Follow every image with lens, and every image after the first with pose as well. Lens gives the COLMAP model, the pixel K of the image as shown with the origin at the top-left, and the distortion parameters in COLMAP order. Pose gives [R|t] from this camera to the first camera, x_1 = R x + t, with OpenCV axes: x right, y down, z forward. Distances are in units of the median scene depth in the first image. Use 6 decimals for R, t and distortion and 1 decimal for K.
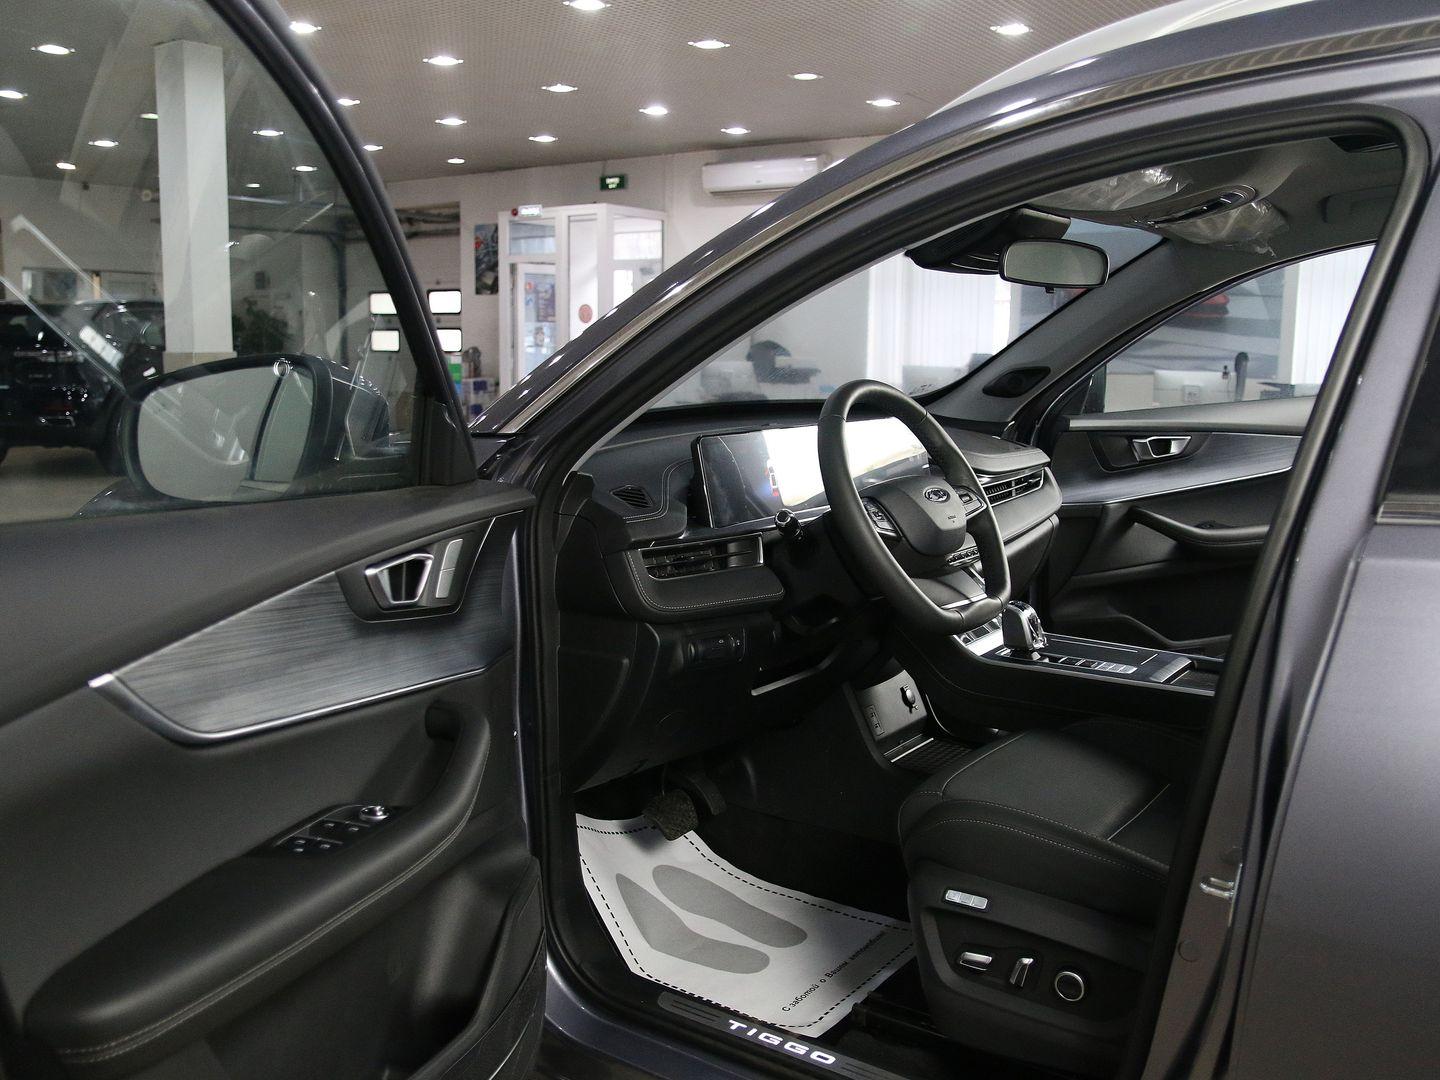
lens RADIAL K [[1103.8, 0, 721.7], [0, 1103.8, 538.4], [0, 0, 1]] dist [0.001607, 0.000130]
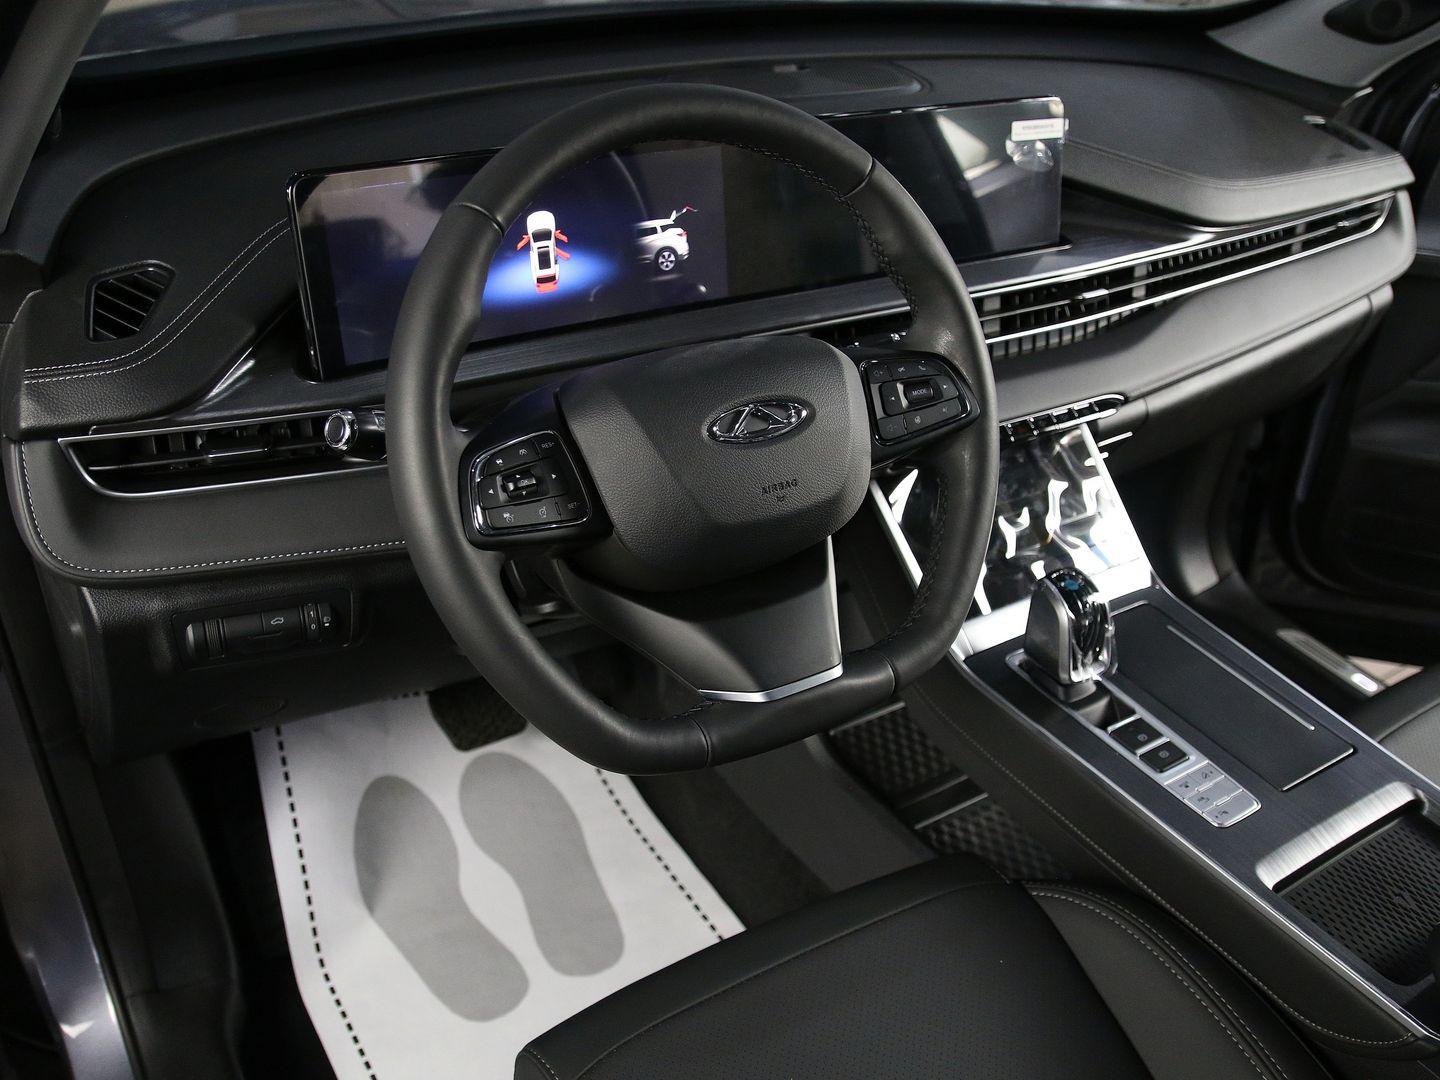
lens RADIAL K [[1103.8, 0, 714.2], [0, 1103.8, 544.3], [0, 0, 1]] dist [0.001607, 0.000130]
pose [[0.934076, 0.208787, -0.289672, 0.173525], [-0.087317, 0.920167, 0.381666, -0.084983], [0.346233, -0.331211, 0.877737, 0.350458]]
